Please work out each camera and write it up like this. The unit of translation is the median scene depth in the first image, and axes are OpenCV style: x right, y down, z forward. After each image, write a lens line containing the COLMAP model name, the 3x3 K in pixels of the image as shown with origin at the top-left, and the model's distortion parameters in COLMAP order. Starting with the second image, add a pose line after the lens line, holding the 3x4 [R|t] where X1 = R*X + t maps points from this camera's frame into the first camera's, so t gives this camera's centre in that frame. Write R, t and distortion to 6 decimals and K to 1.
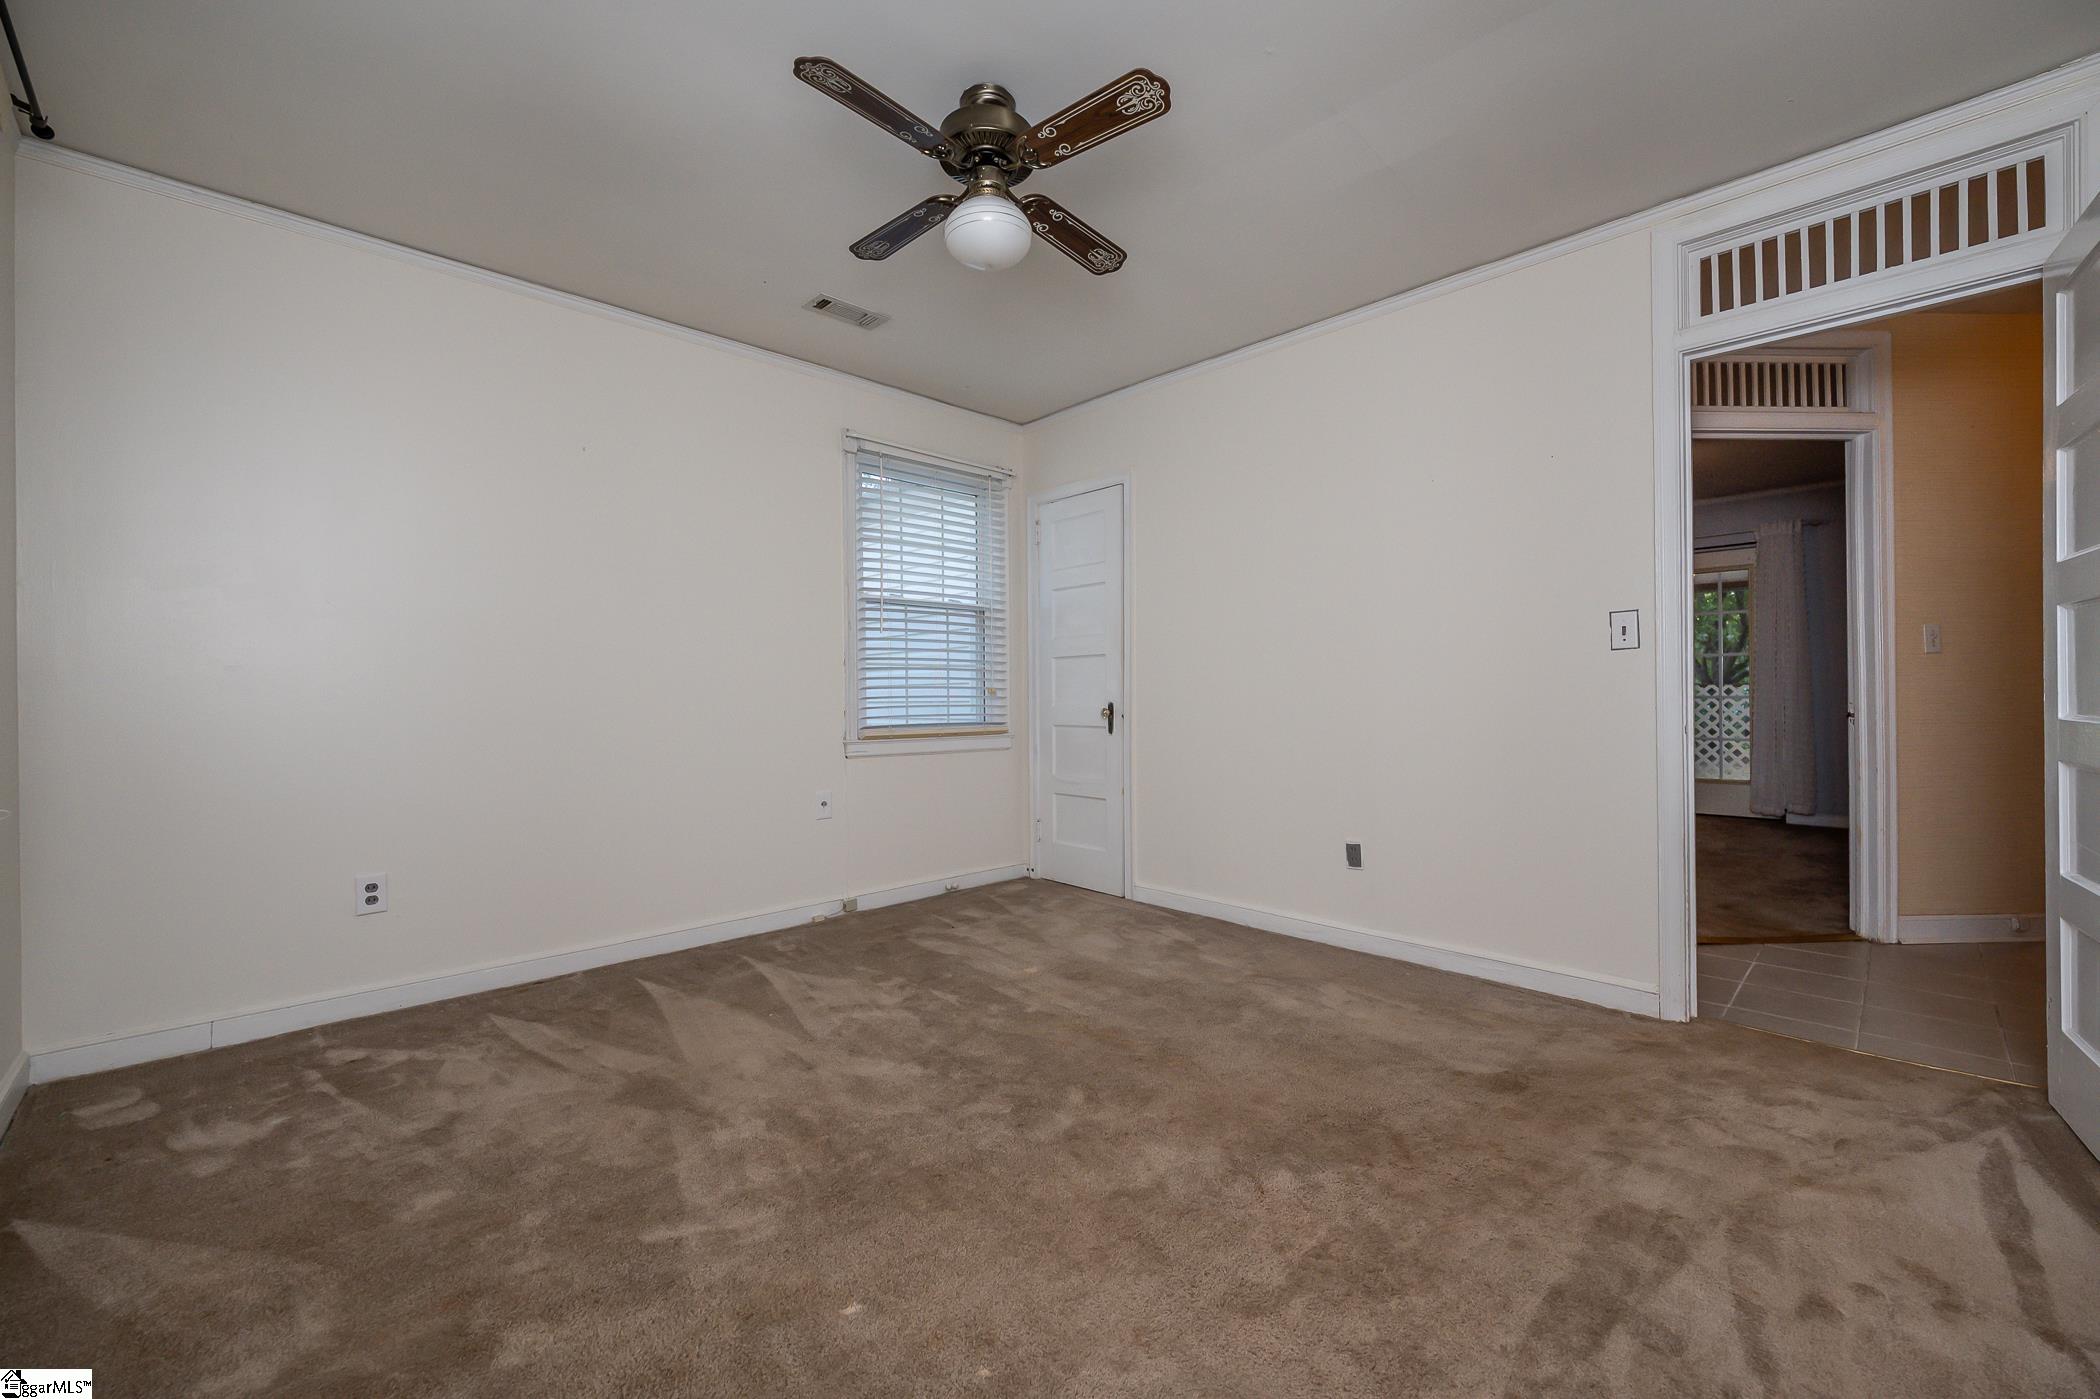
lens RADIAL K [[853.9, 0, 1047.9], [0, 853.9, 701.0], [0, 0, 1]] dist [-0.000404, -0.000026]
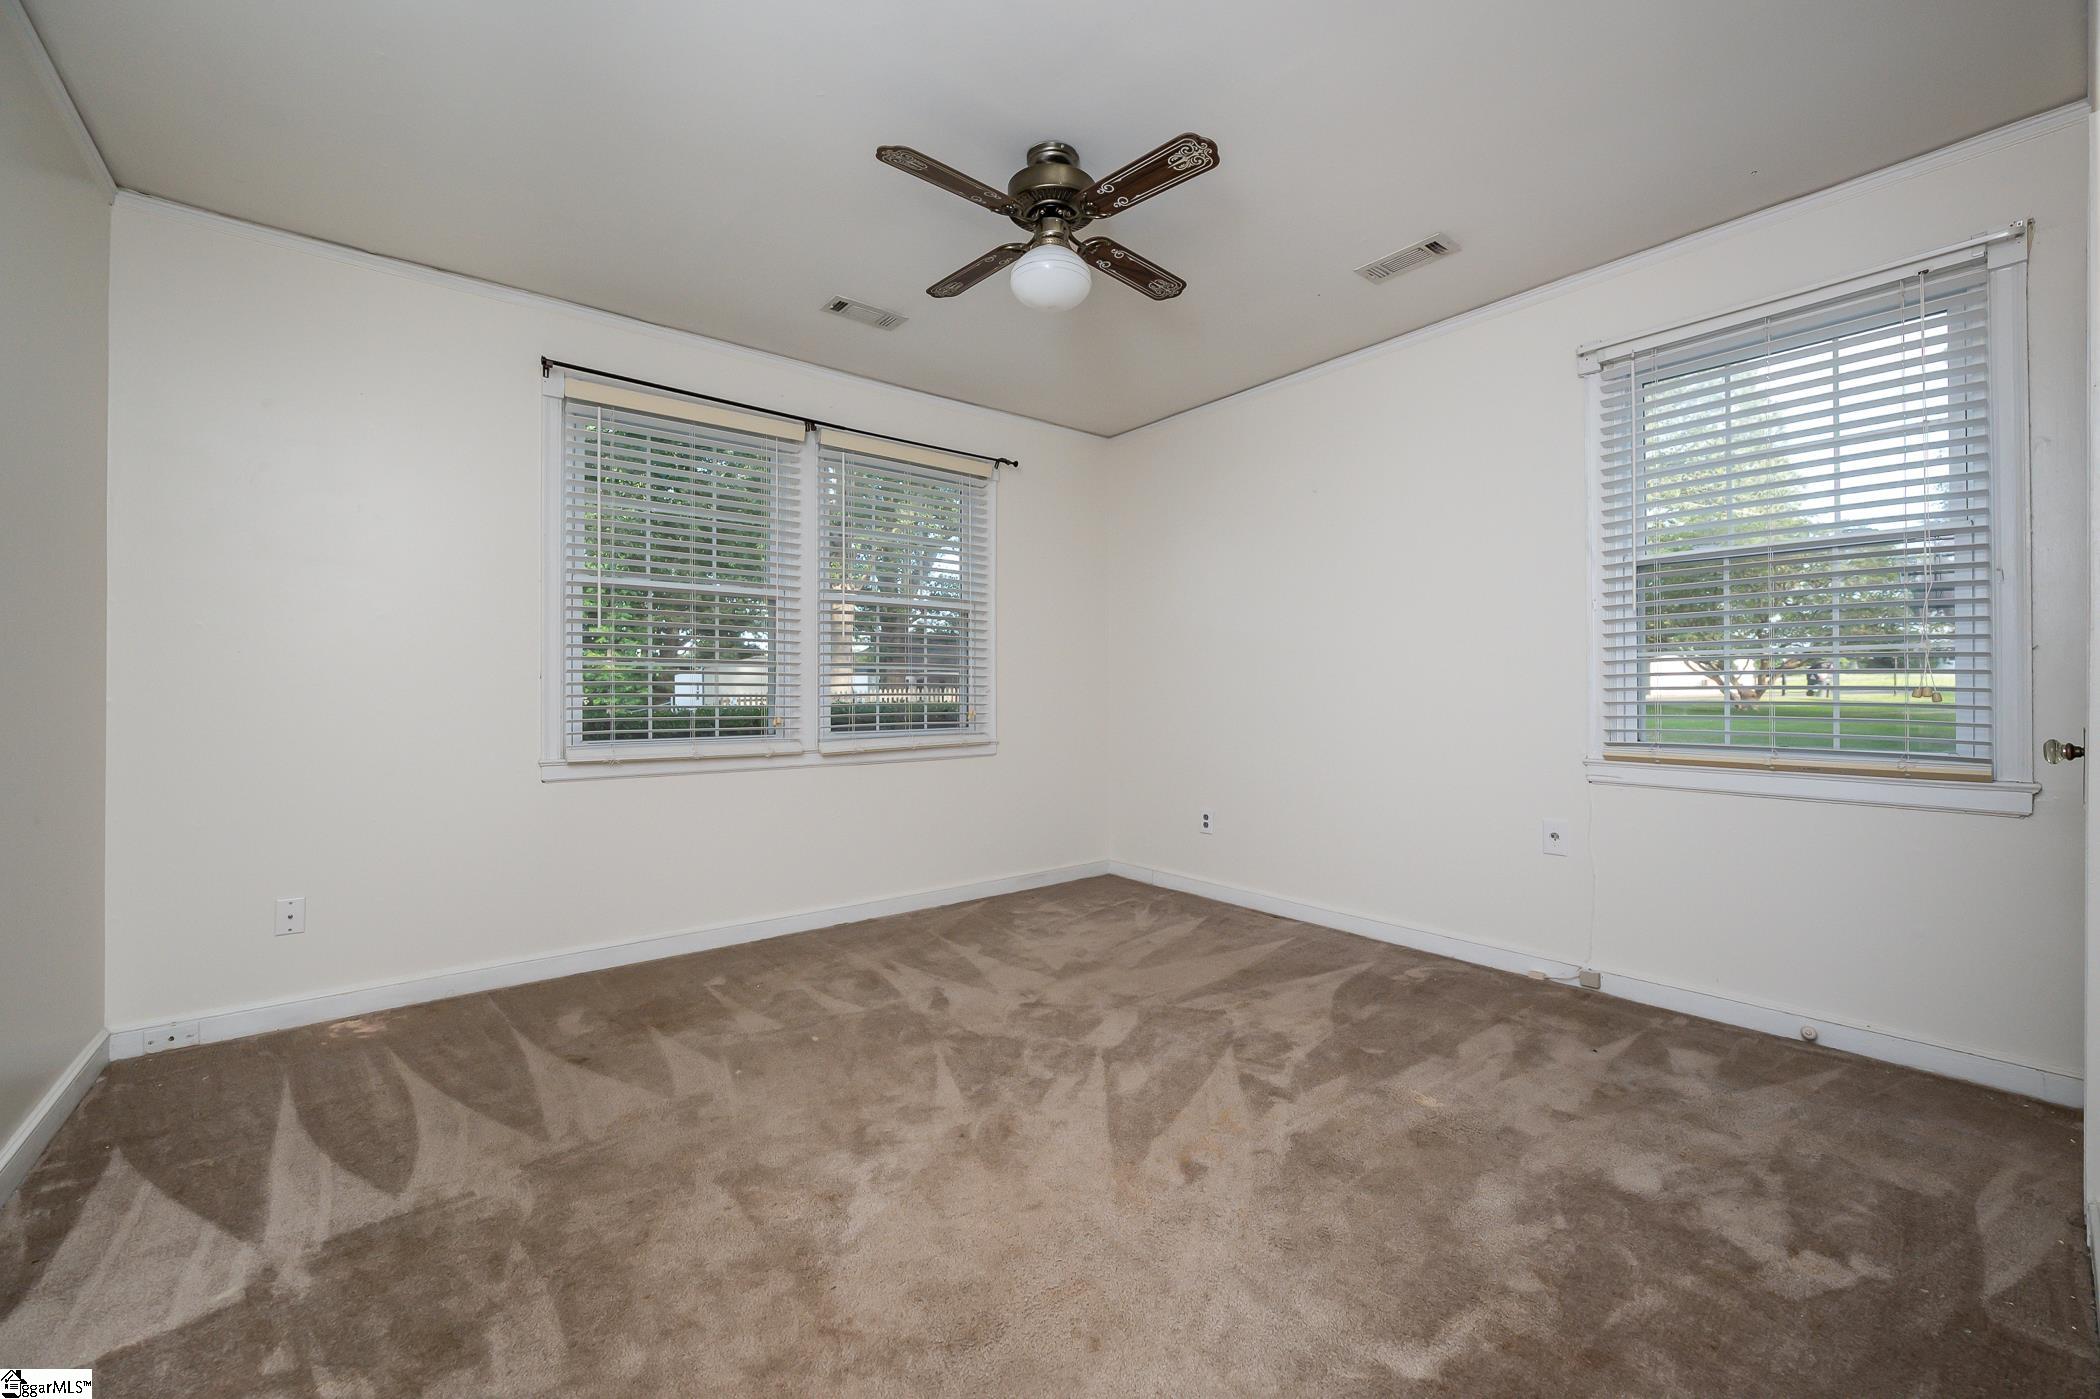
lens RADIAL K [[809.1, 0, 1045.7], [0, 809.1, 692.3], [0, 0, 1]] dist [-0.001005, -0.000269]
pose [[-0.080176, 0.005247, -0.996767, 0.726730], [-0.004230, 0.999975, 0.005604, -0.020040], [0.996772, 0.004666, -0.080152, 0.823257]]
